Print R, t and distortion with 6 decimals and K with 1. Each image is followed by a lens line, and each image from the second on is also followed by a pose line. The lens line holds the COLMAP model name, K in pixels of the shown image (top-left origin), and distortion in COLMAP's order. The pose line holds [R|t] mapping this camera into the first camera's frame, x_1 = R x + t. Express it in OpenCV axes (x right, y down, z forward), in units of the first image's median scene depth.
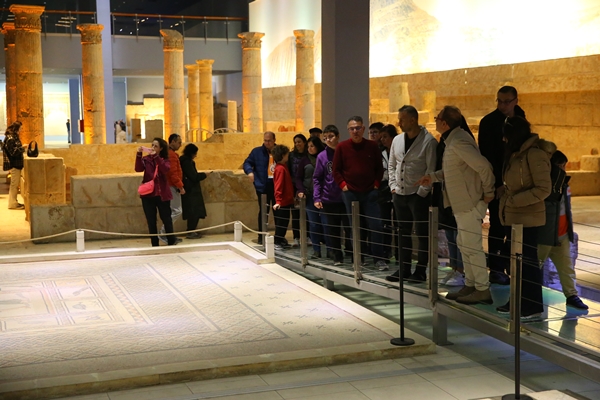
lens RADIAL K [[920.3, 0, 299.9], [0, 920.3, 200.0], [0, 0, 1]] dist [0.261778, 0.000000]
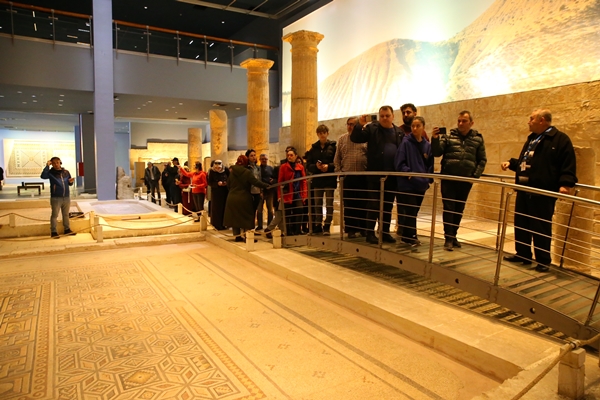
lens RADIAL K [[402.5, 0, 300.2], [0, 402.5, 202.7], [0, 0, 1]] dist [-0.042080, 0.016094]
pose [[0.975425, -0.002397, 0.220318, -0.125803], [0.001847, 0.999995, 0.002705, -0.052508], [-0.220324, -0.002232, 0.975424, 0.660102]]
